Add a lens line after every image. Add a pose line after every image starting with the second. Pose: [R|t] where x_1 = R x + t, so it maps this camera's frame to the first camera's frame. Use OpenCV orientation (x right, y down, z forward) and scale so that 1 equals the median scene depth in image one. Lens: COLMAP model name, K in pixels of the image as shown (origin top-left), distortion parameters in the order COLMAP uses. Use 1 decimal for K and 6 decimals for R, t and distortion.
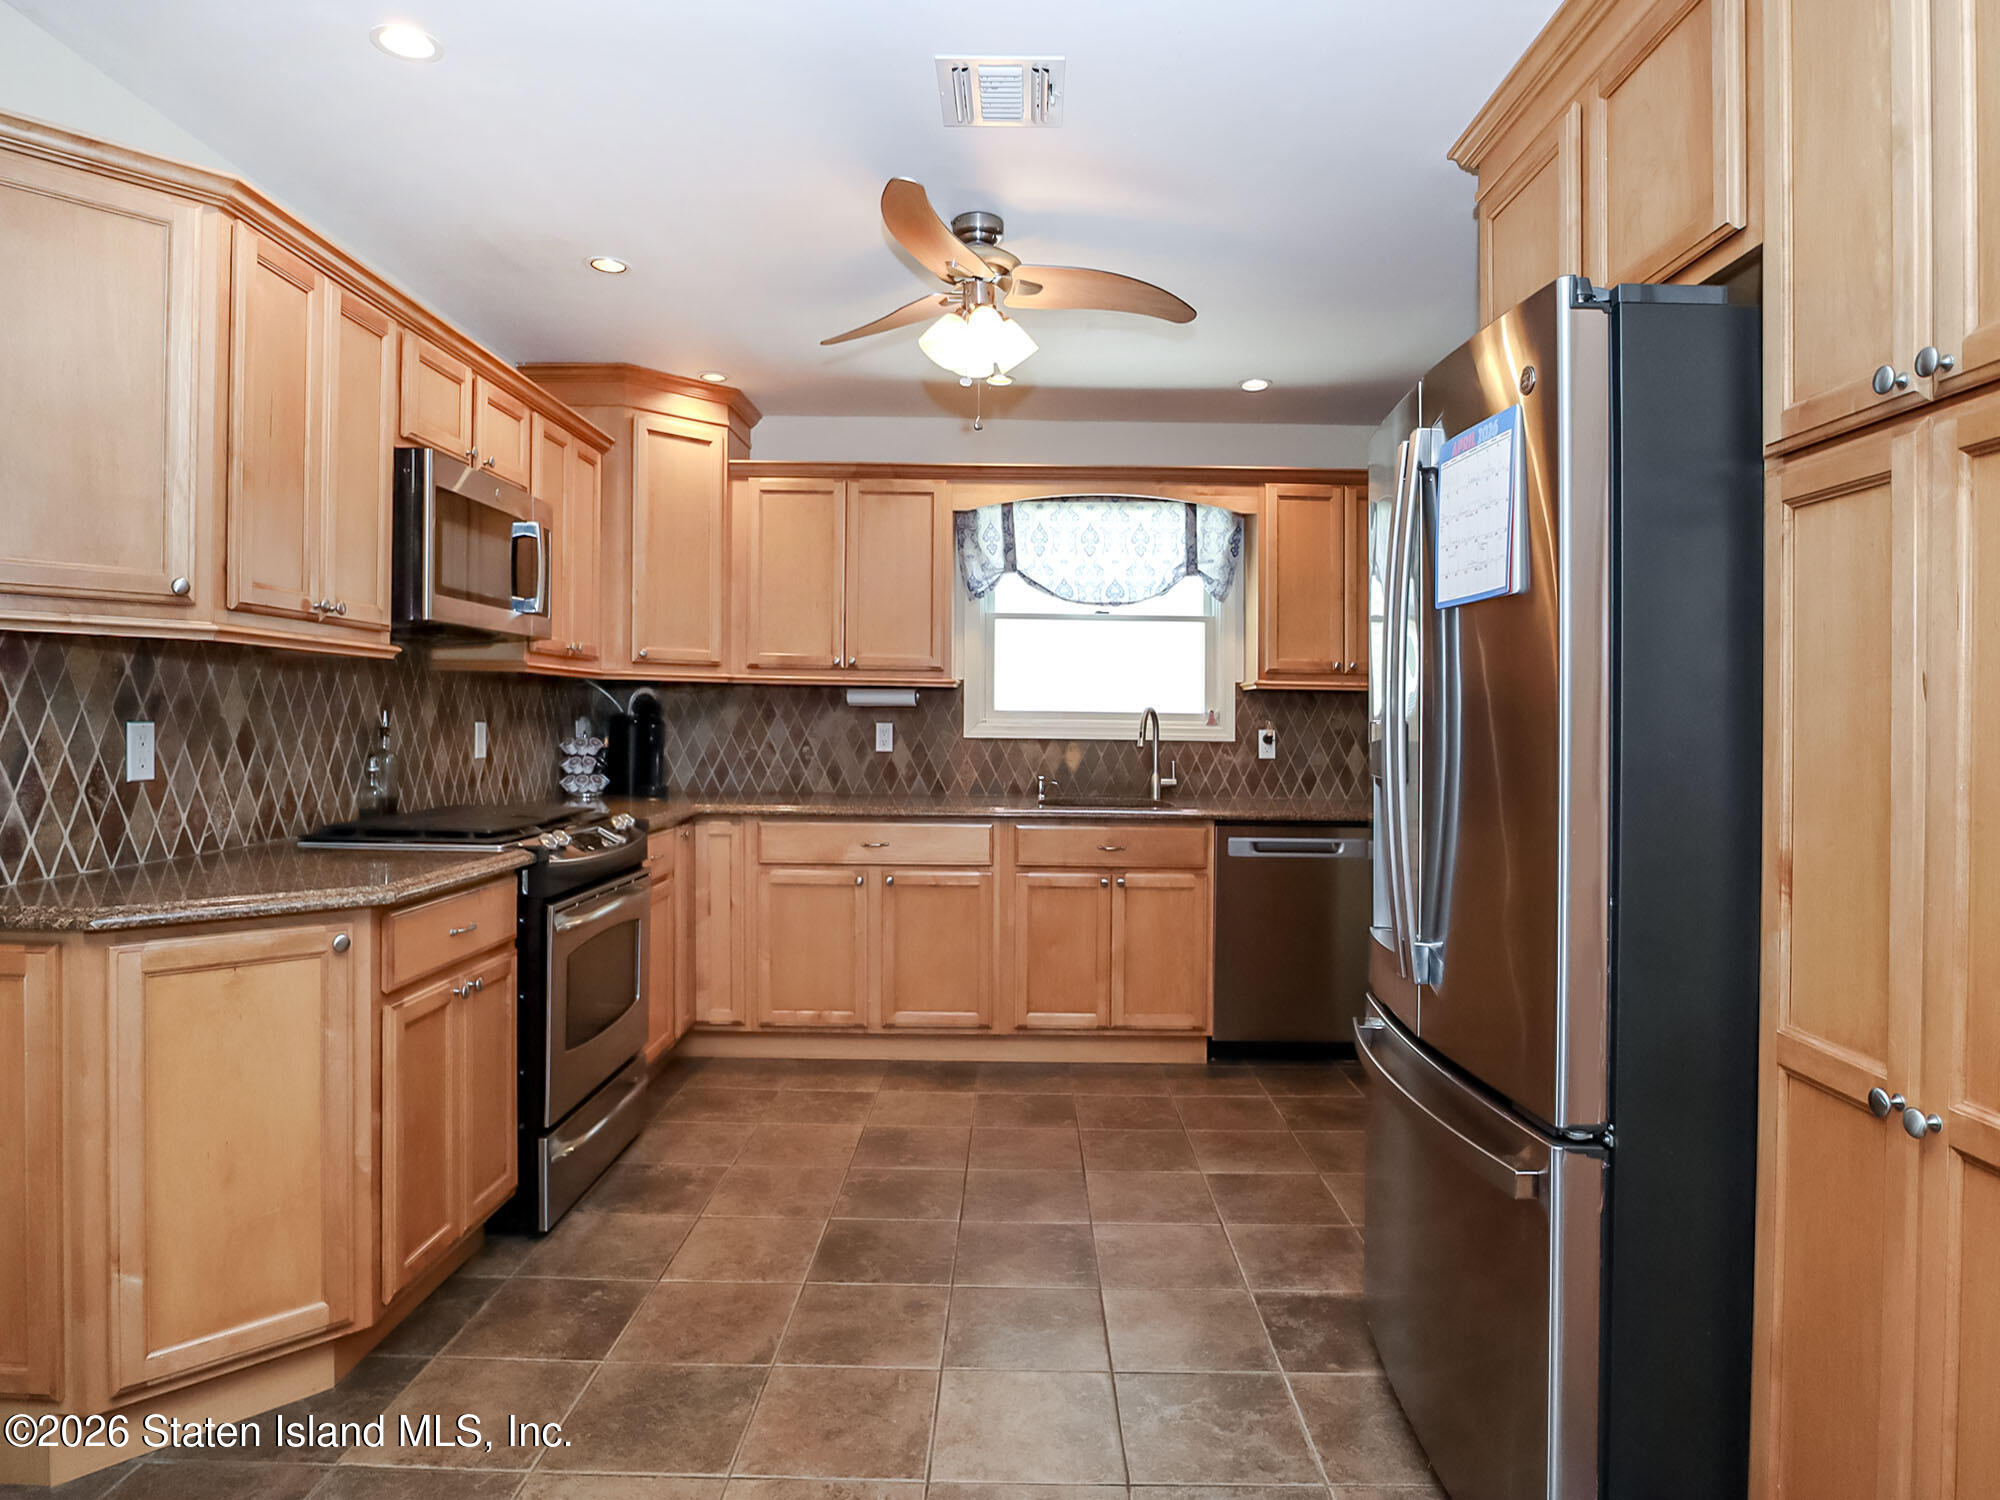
lens RADIAL K [[1149.3, 0, 1071.3], [0, 1149.3, 703.4], [0, 0, 1]] dist [-0.017353, -0.002689]
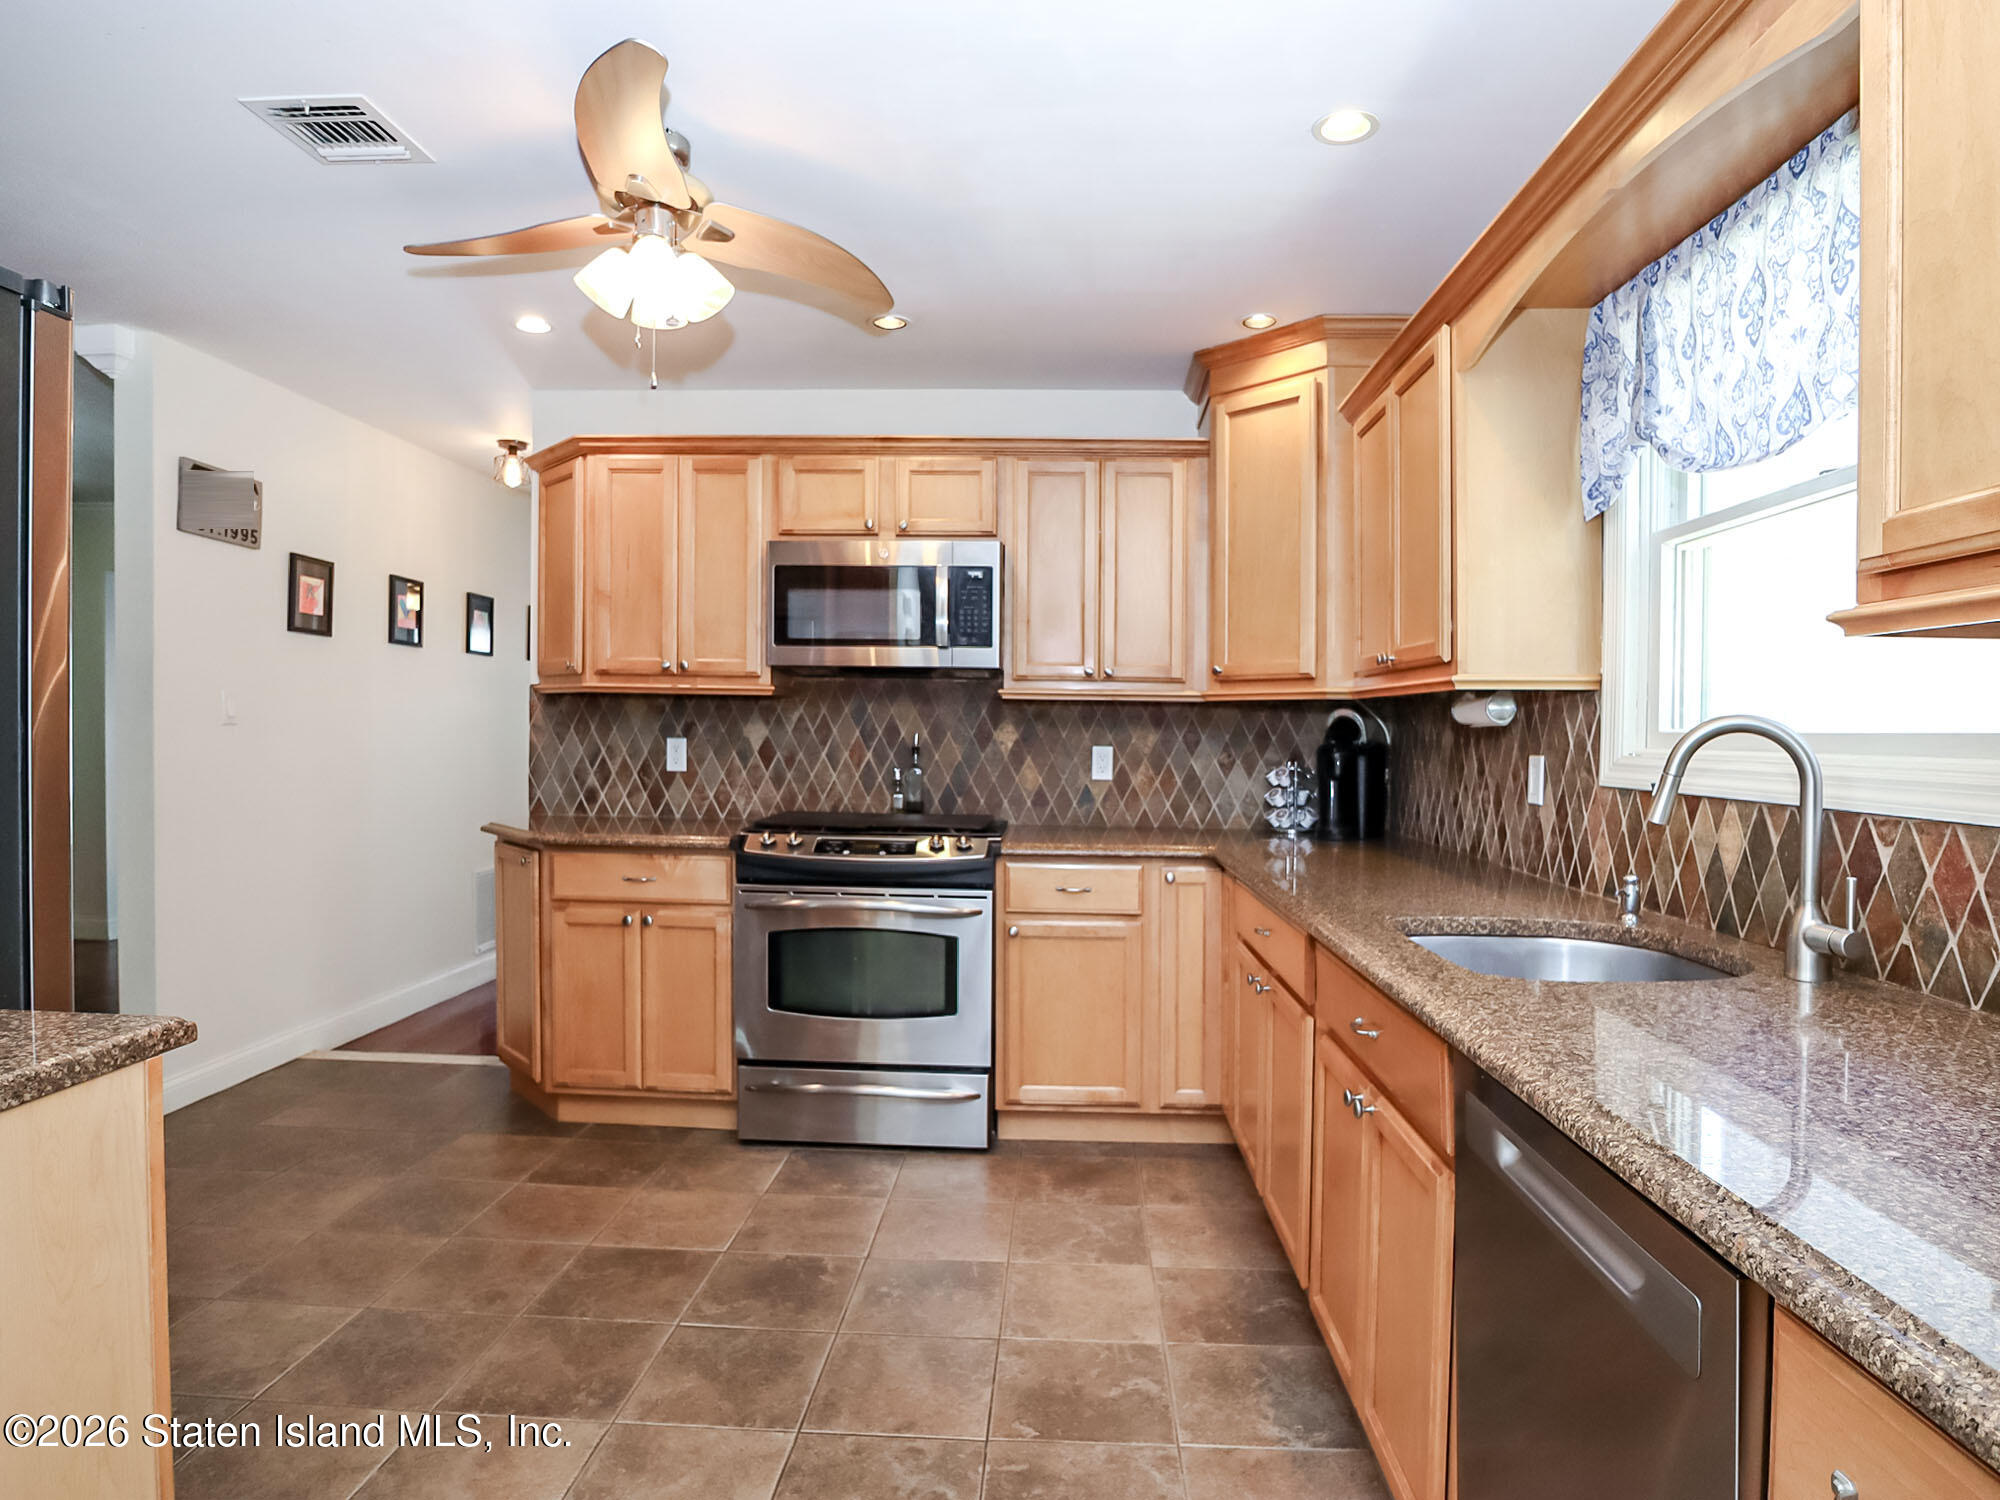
lens RADIAL K [[1112.4, 0, 1000.0], [0, 1112.4, 750.0], [0, 0, 1]] dist [-0.006542, 0.000081]
pose [[-0.064426, 0.004100, -0.997914, 0.831774], [-0.002818, 0.999987, 0.004290, 0.024633], [0.997919, 0.003088, -0.064414, 1.511248]]
